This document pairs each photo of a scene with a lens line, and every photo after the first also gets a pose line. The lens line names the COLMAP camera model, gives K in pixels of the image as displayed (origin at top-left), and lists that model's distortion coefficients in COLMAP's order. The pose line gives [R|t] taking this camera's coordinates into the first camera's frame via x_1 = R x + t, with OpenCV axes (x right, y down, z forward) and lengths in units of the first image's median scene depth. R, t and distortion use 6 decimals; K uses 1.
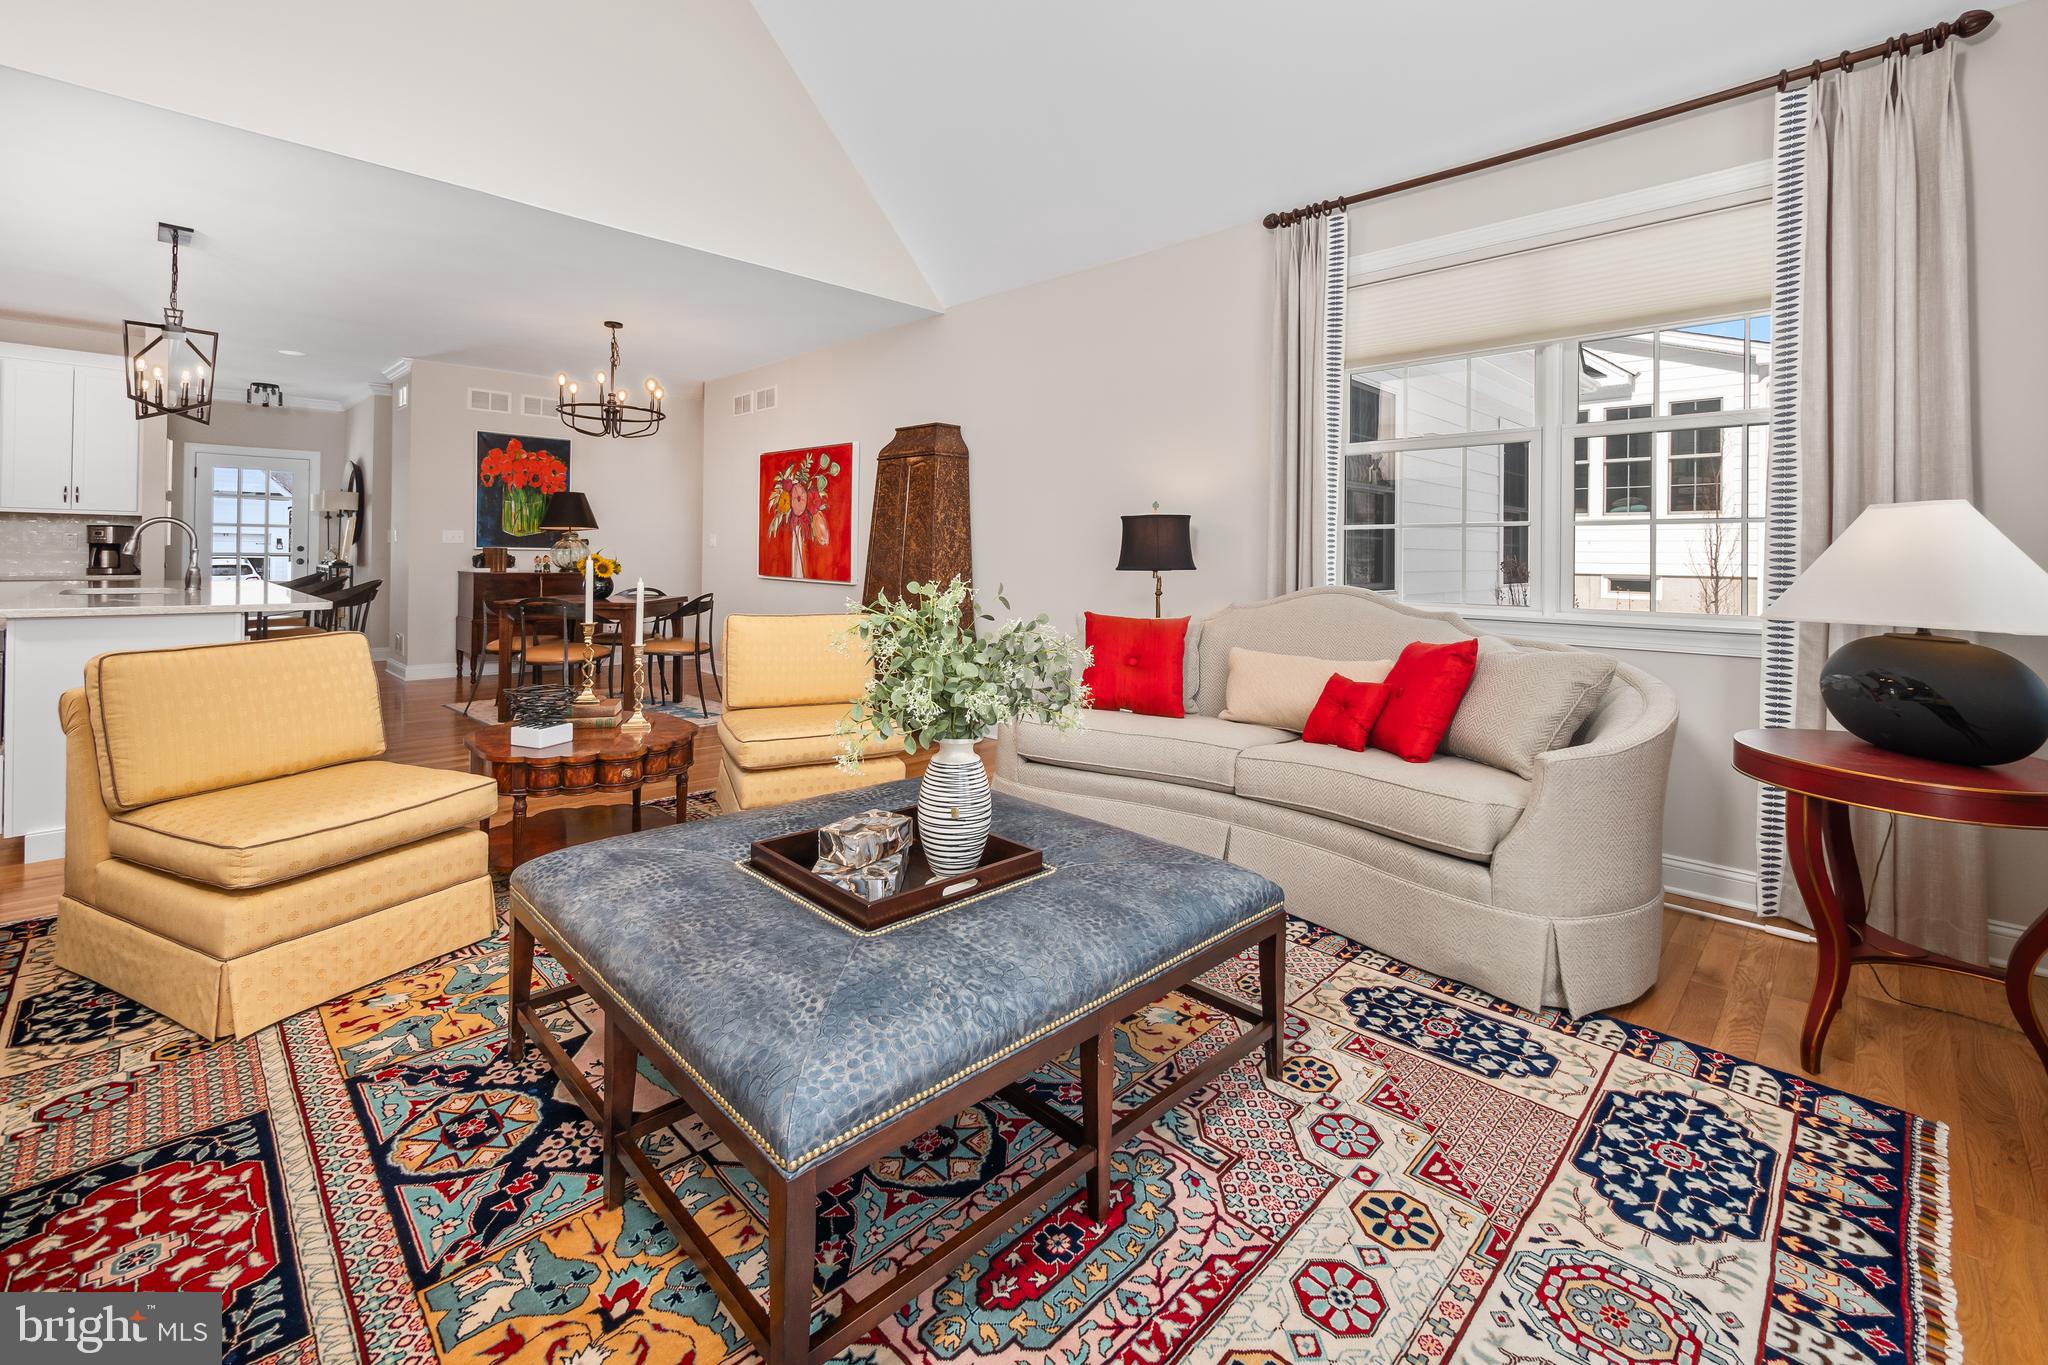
lens RADIAL K [[873.5, 0, 1023.1], [0, 873.5, 568.7], [0, 0, 1]] dist [0.000567, 0.000157]
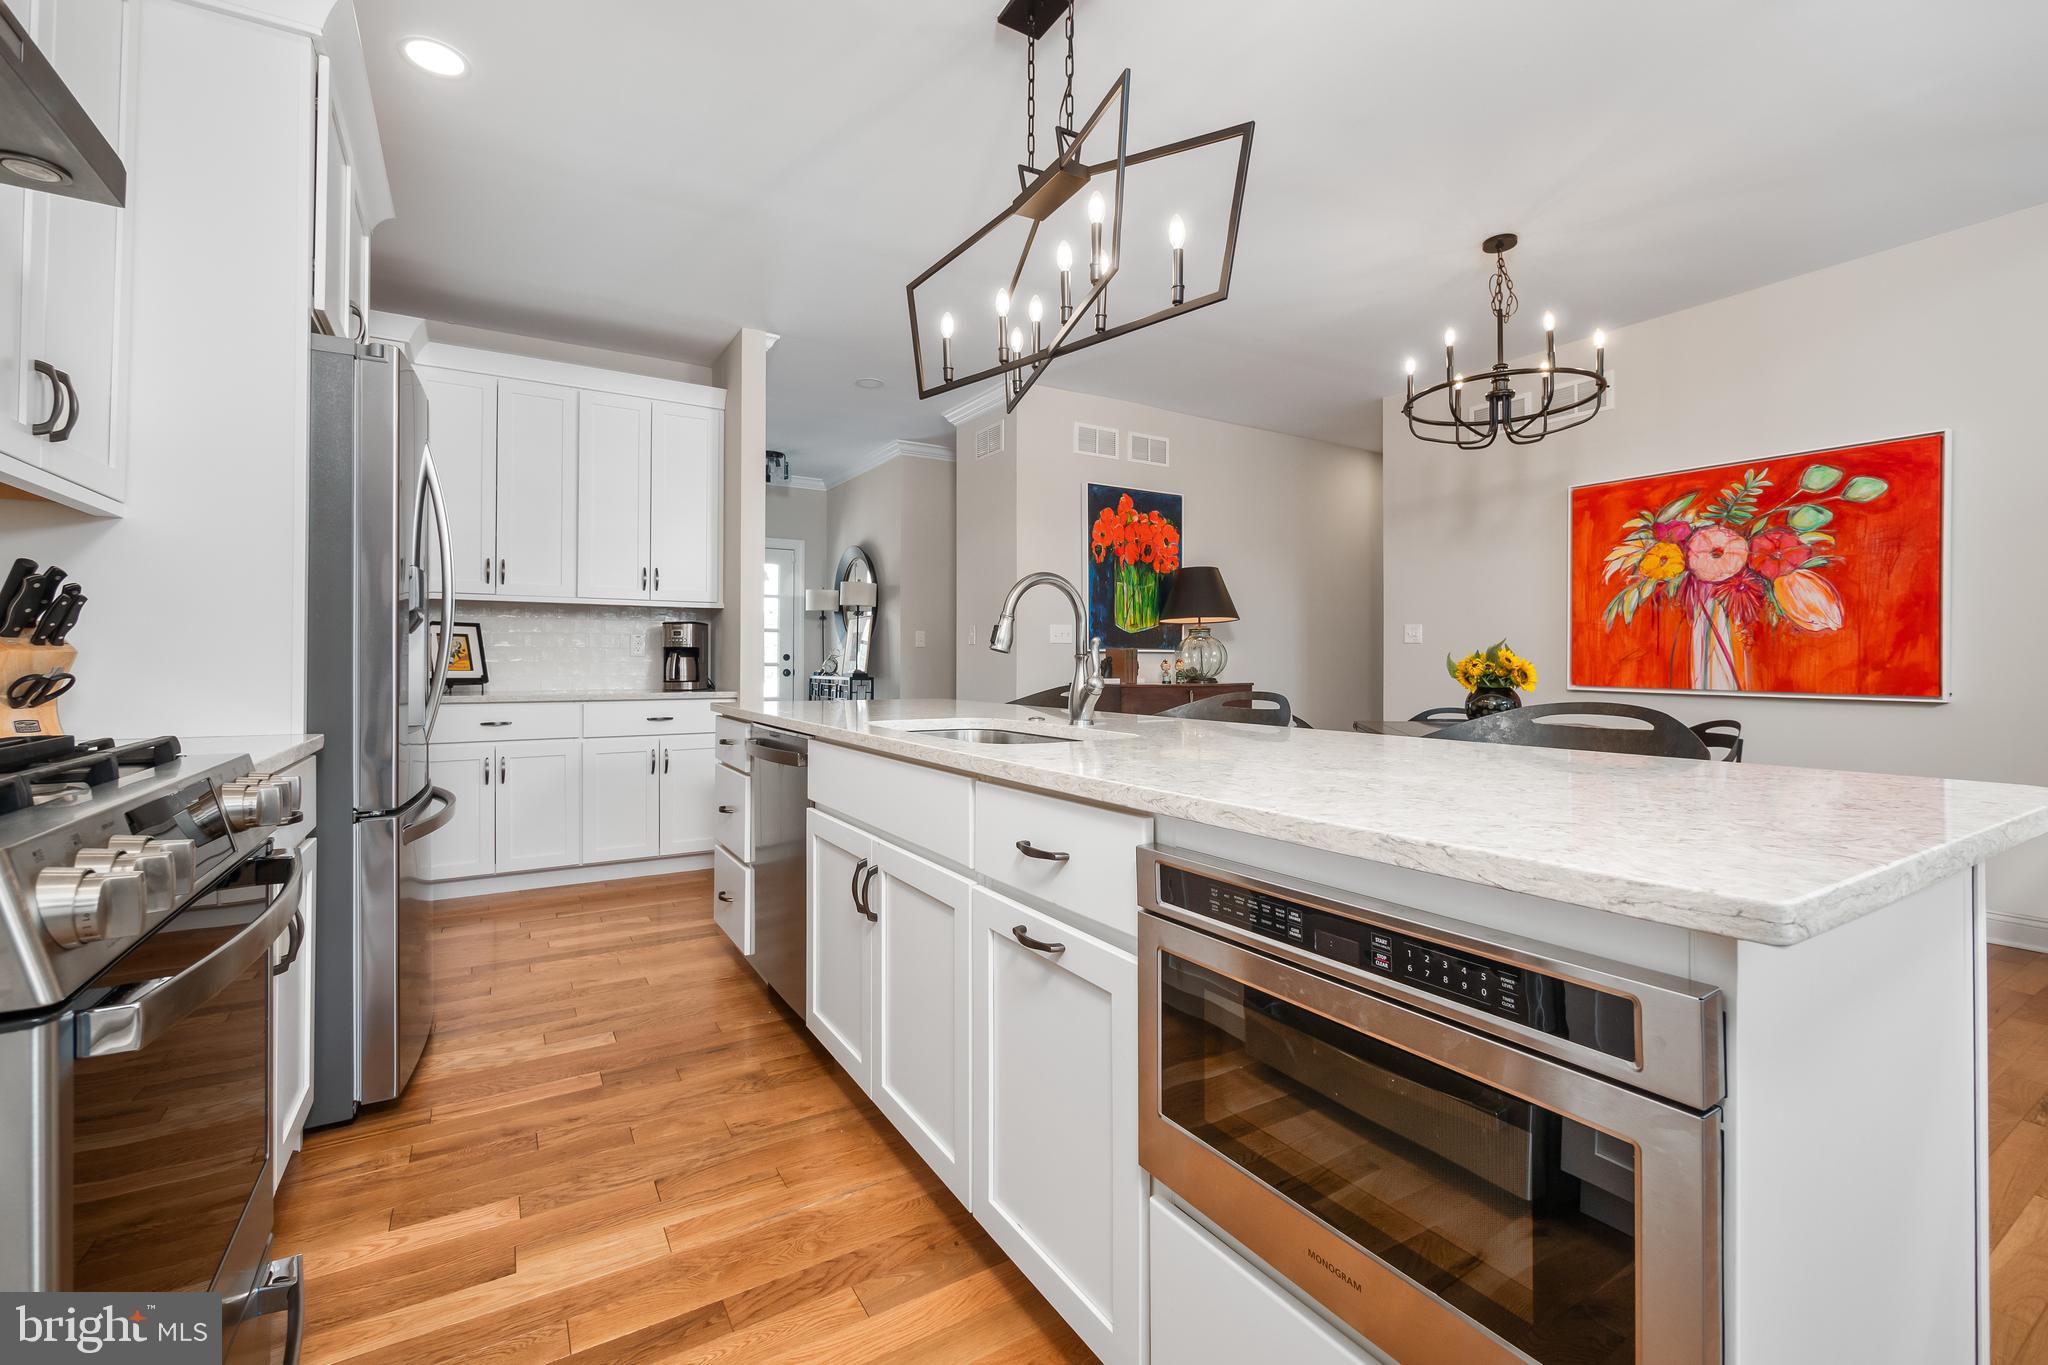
lens RADIAL K [[867.5, 0, 1024.0], [0, 867.5, 682.5], [0, 0, 1]] dist [-0.001265, -0.000139]
pose [[0.973111, -0.006138, -0.230255, -0.535772], [0.006838, 0.999974, 0.002244, 0.000749], [0.230235, -0.003759, 0.973128, 0.321910]]
